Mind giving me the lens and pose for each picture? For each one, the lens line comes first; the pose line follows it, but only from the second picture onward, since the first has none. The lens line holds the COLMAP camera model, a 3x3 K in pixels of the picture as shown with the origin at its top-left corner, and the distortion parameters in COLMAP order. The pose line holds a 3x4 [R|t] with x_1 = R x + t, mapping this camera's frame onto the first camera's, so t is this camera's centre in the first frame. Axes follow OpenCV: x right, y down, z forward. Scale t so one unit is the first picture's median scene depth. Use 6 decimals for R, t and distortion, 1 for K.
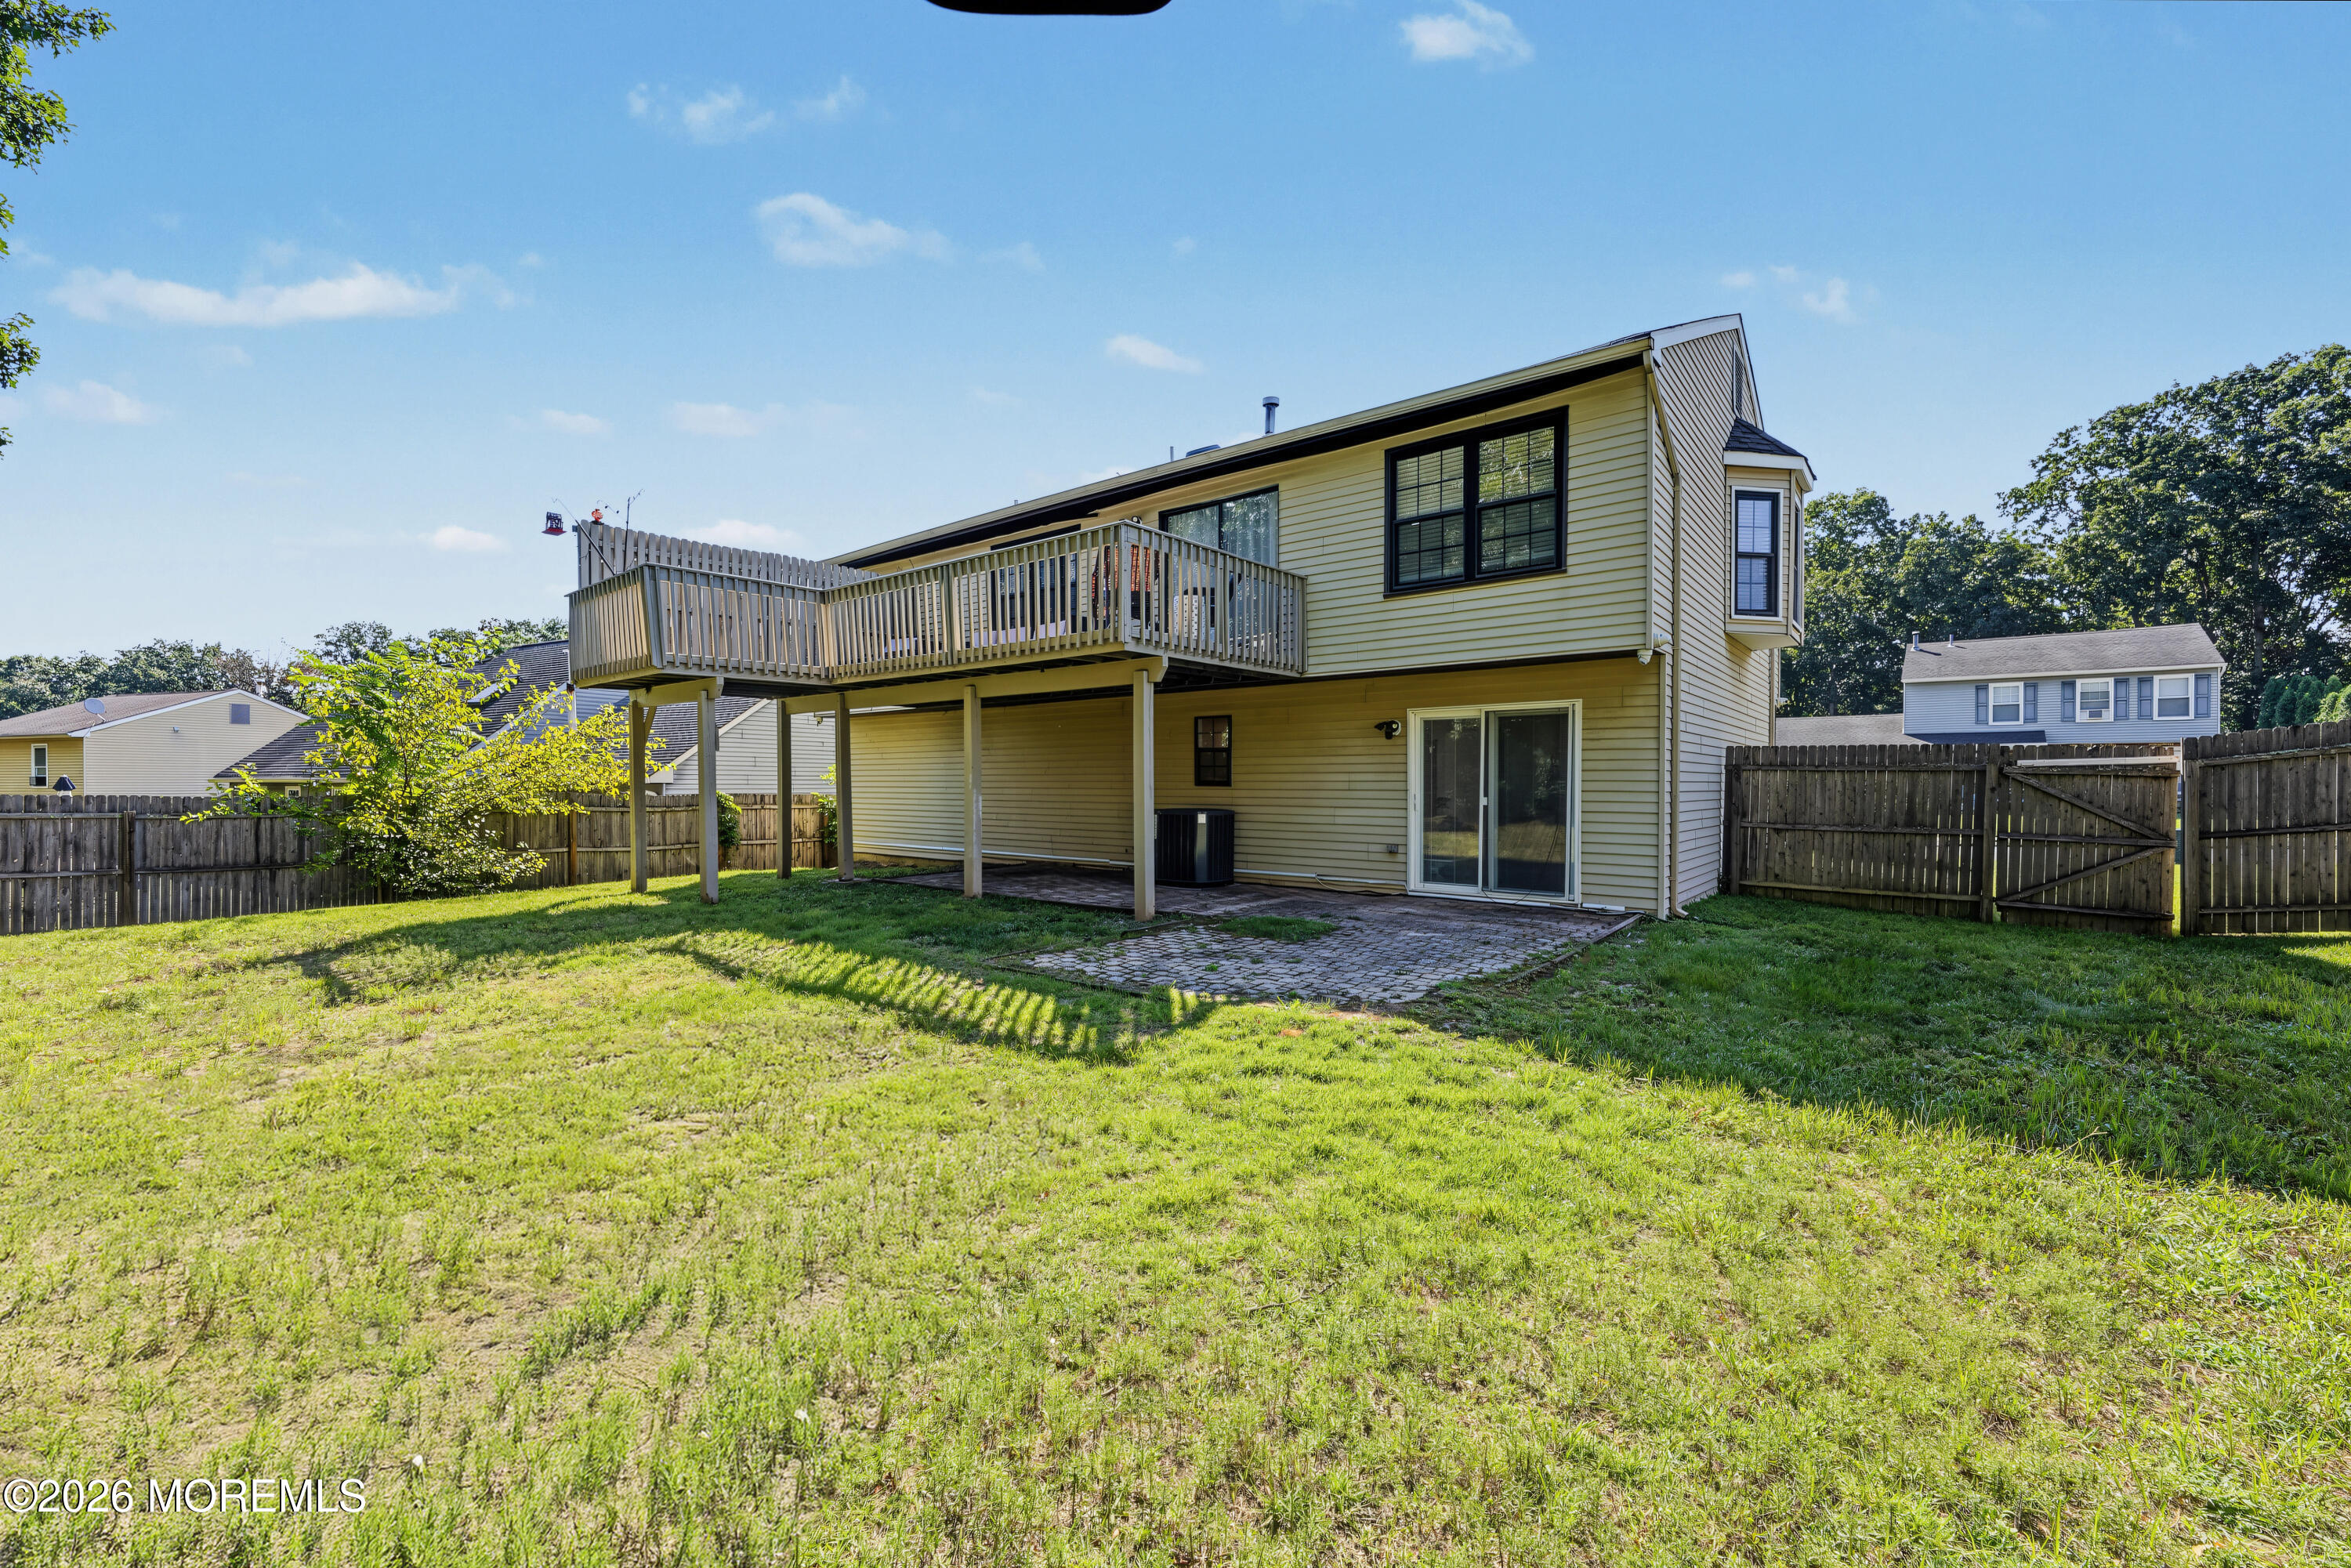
lens RADIAL K [[950.3, 0, 1172.3], [0, 950.3, 808.2], [0, 0, 1]] dist [-0.000788, 0.000060]
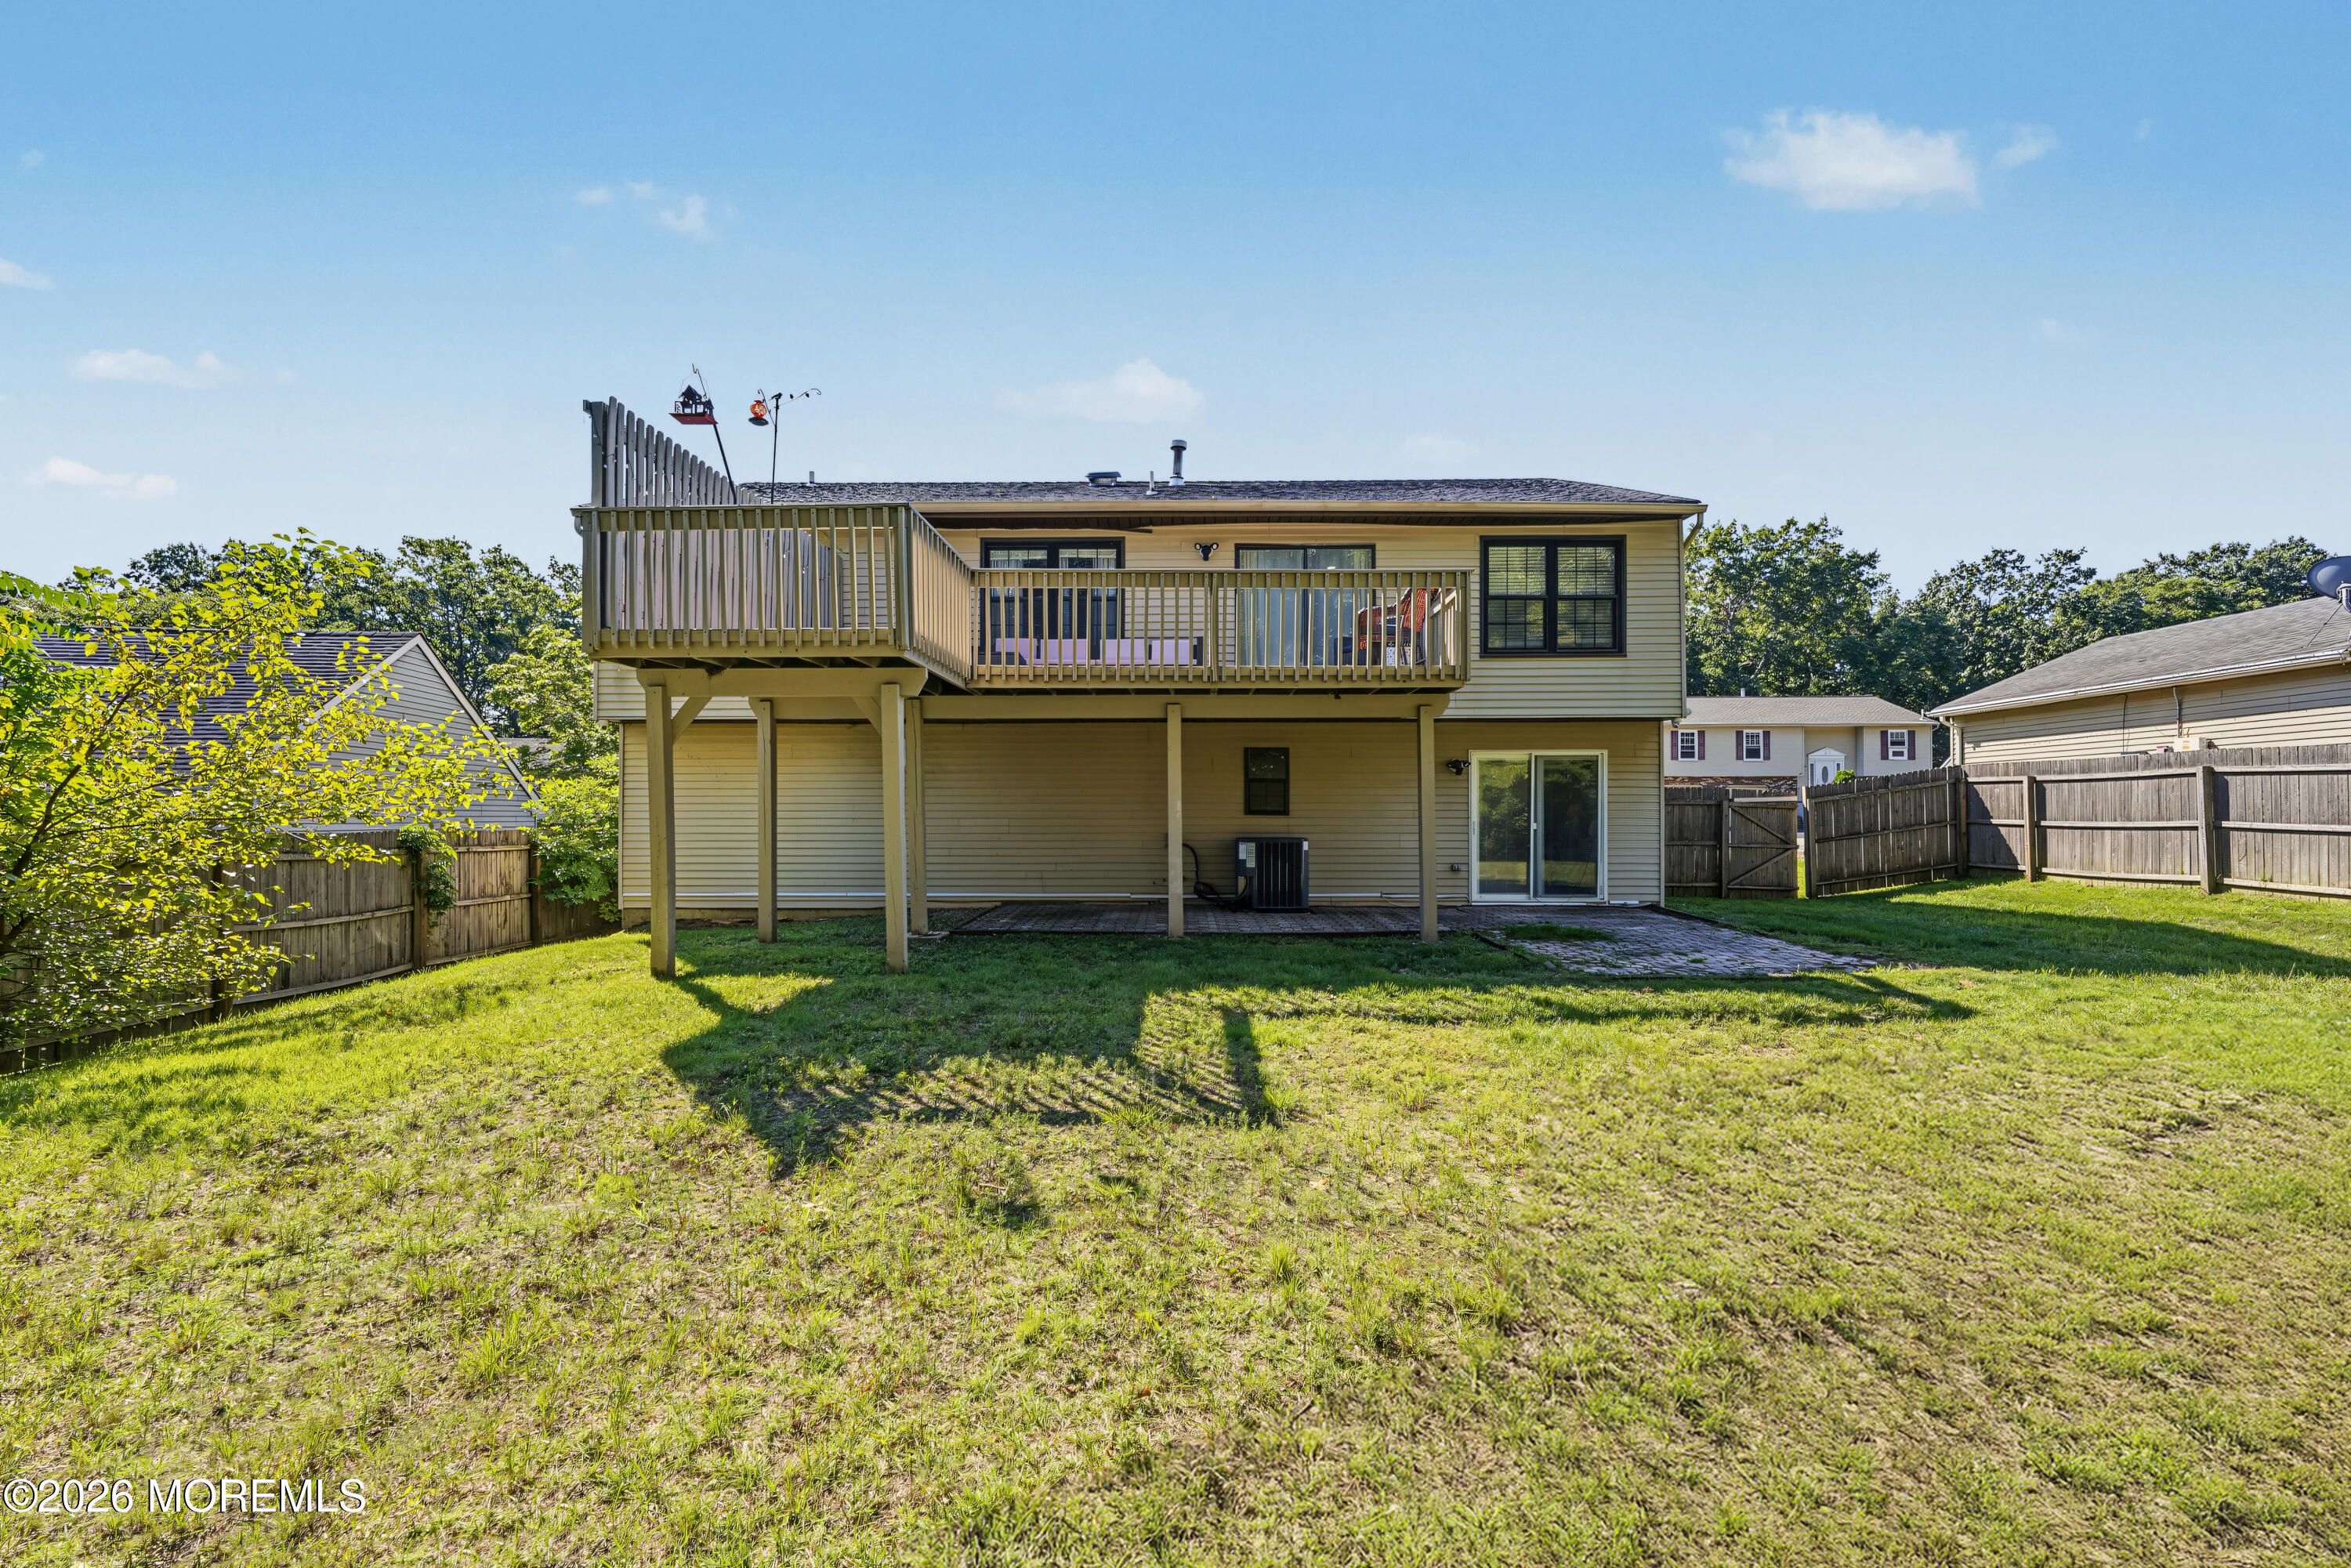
lens RADIAL K [[950.3, 0, 1172.3], [0, 950.3, 808.2], [0, 0, 1]] dist [-0.000788, 0.000060]
pose [[0.789272, -0.001126, 0.614043, -0.780950], [0.018104, 0.999606, -0.021437, -0.012171], [-0.613777, 0.028036, 0.788981, 0.282768]]
